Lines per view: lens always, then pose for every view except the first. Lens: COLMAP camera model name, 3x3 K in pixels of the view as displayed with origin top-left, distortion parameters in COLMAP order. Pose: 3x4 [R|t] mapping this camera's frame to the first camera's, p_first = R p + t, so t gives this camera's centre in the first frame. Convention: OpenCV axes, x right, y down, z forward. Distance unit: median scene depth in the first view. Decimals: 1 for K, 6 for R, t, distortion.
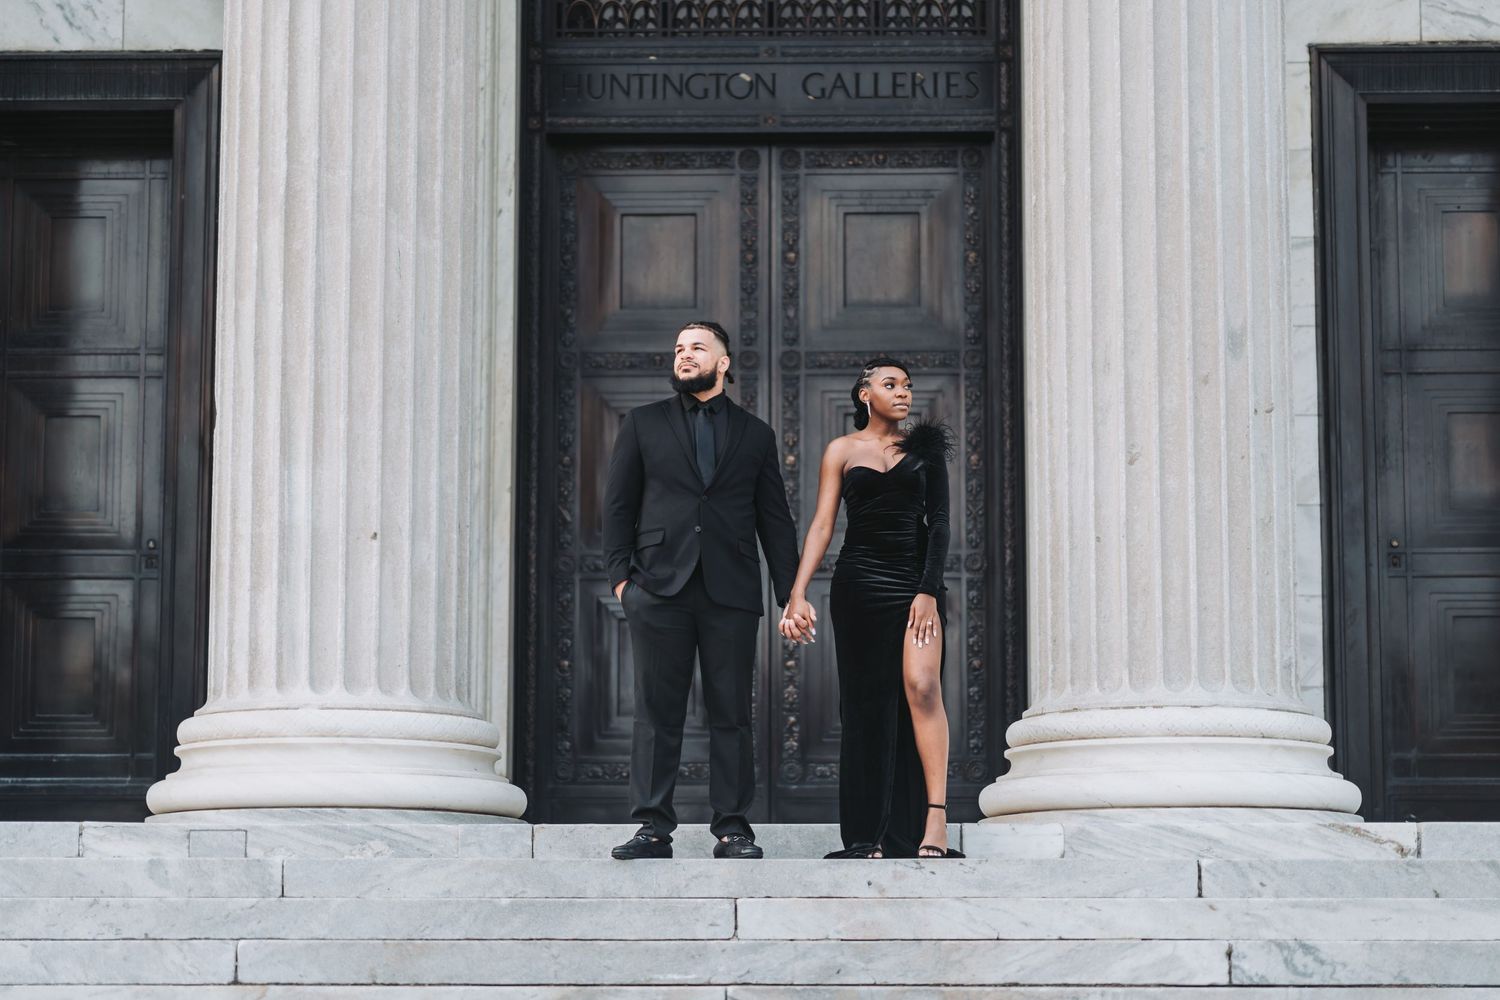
lens RADIAL K [[3678.4, 0, 750.0], [0, 3678.4, 500.0], [0, 0, 1]] dist [-0.116519, -0.568275]
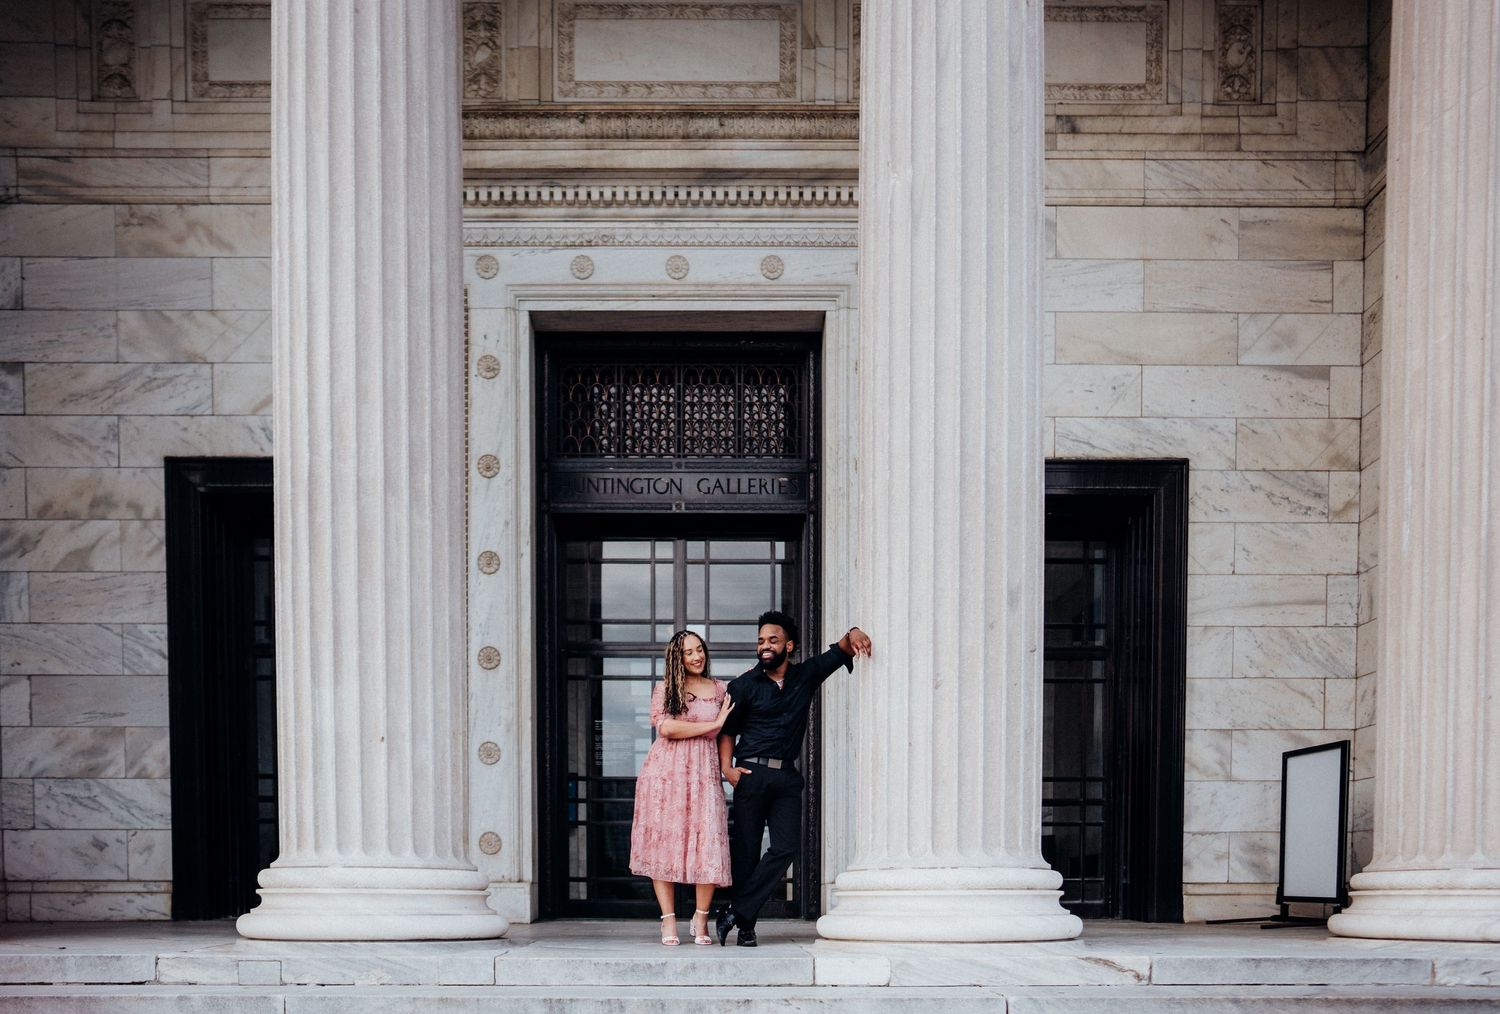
lens RADIAL K [[1468.8, 0, 648.3], [0, 1468.8, 507.2], [0, 0, 1]] dist [-0.036504, 0.007818]
pose [[0.999798, 0.001227, -0.020065, 0.007323], [-0.004298, 0.988102, -0.153741, 0.007794], [0.019637, 0.153796, 0.987907, 0.445319]]
